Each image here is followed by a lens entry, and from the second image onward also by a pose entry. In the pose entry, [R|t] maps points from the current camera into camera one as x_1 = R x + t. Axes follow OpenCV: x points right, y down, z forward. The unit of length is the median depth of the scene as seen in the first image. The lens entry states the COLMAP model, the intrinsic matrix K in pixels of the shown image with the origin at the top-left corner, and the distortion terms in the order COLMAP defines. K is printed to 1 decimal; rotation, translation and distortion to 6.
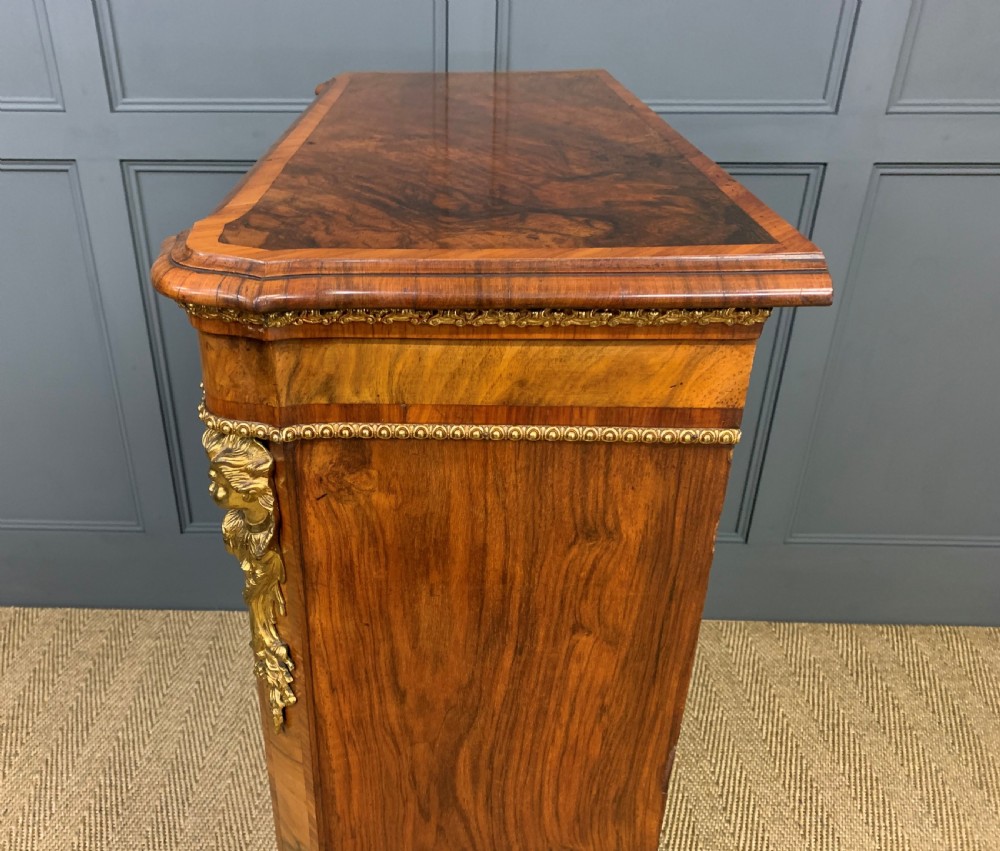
lens RADIAL K [[864.1, 0, 431.0], [0, 864.1, 426.0], [0, 0, 1]] dist [0.041677, -0.045886]
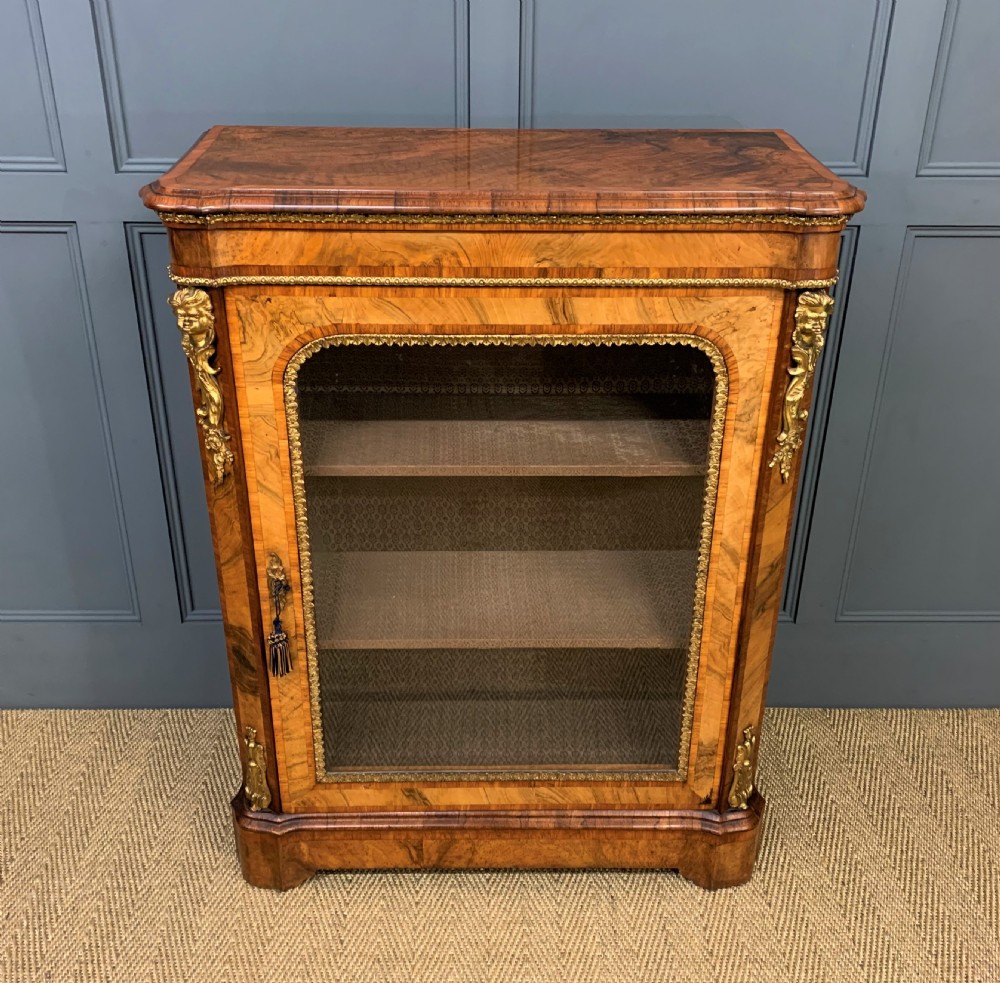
lens RADIAL K [[1124.0, 0, 497.9], [0, 1124.0, 505.9], [0, 0, 1]] dist [0.150640, -0.328791]
pose [[0.999048, -0.011908, 0.041959, -0.006787], [0.011936, 0.999929, -0.000417, 0.007515], [-0.041951, 0.000918, 0.999119, -0.235221]]
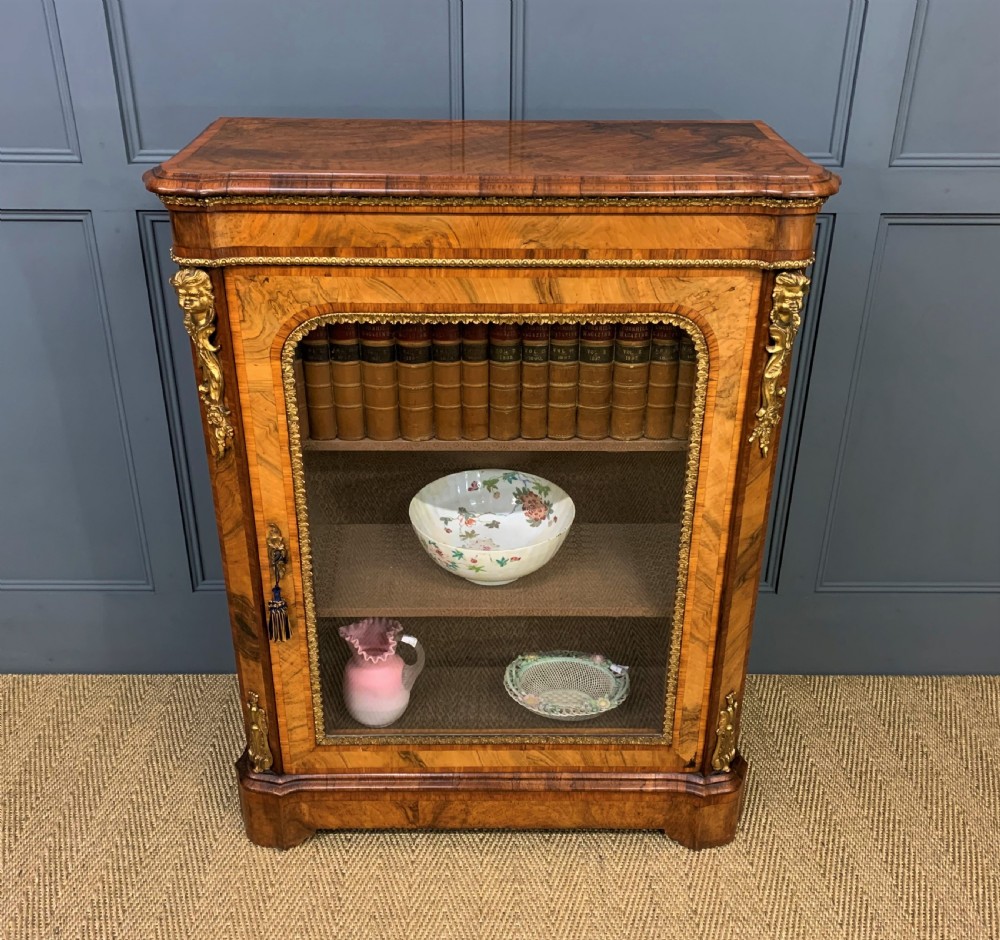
lens RADIAL K [[1036.0, 0, 500.0], [0, 1036.0, 470.0], [0, 0, 1]] dist [0.131108, -0.253524]
pose [[0.999301, -0.010118, 0.035985, 0.011314], [0.010756, 0.999787, -0.017587, 0.015737], [-0.035800, 0.017962, 0.999198, -0.195476]]
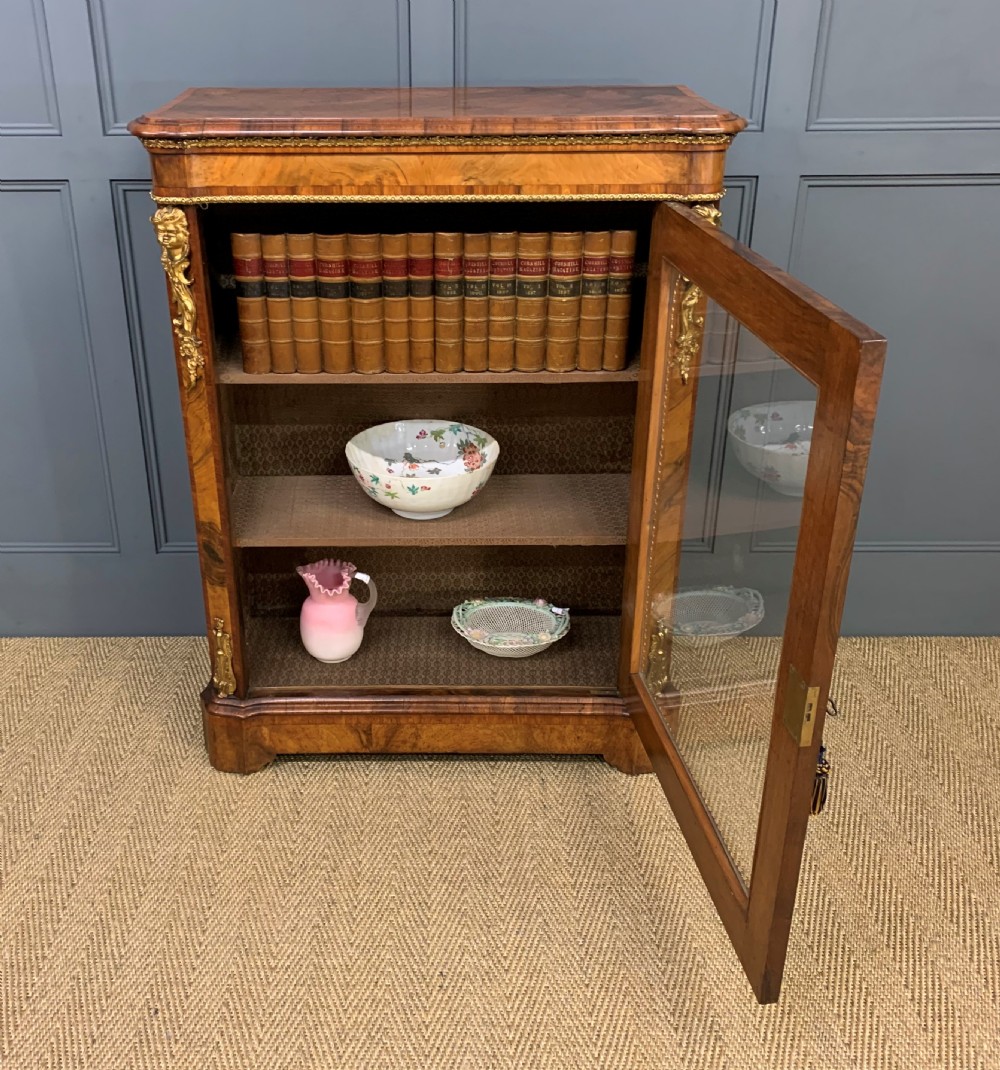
lens RADIAL K [[1124.3, 0, 434.7], [0, 1124.3, 507.6], [0, 0, 1]] dist [0.198023, -0.524844]
pose [[0.999735, -0.014186, 0.018139, 0.013086], [0.015147, 0.998425, -0.054020, 0.169829], [-0.017344, 0.054280, 0.998375, -0.372808]]
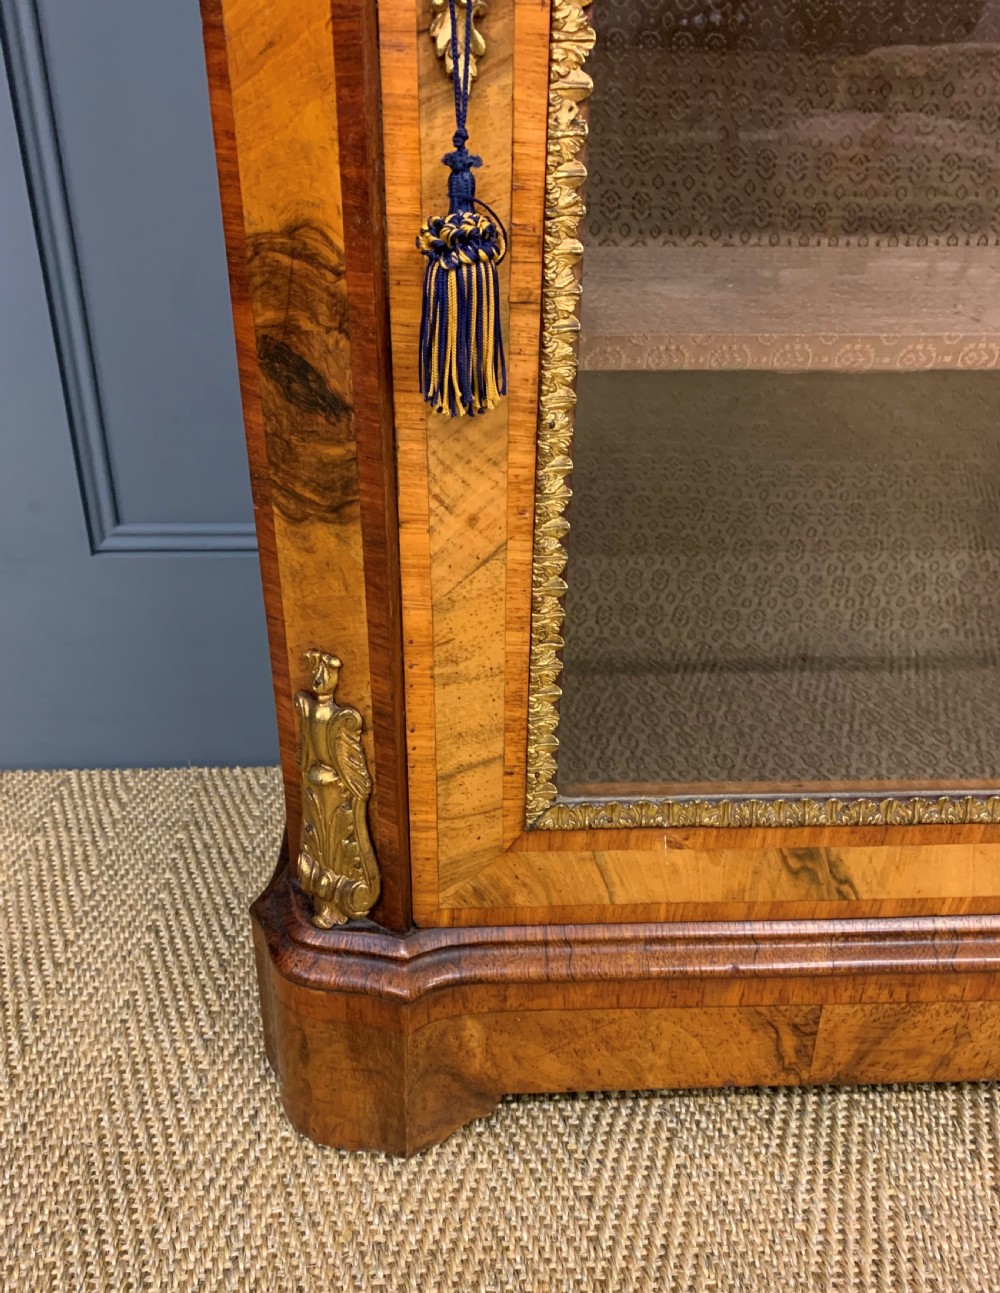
lens RADIAL K [[1027.3, 0, 476.8], [0, 1027.3, 687.8], [0, 0, 1]] dist [0.115937, -0.196892]
pose [[0.996991, -0.028014, 0.072274, -0.179482], [0.028722, 0.999549, -0.008773, 0.235141], [-0.071995, 0.010823, 0.997346, 0.568207]]
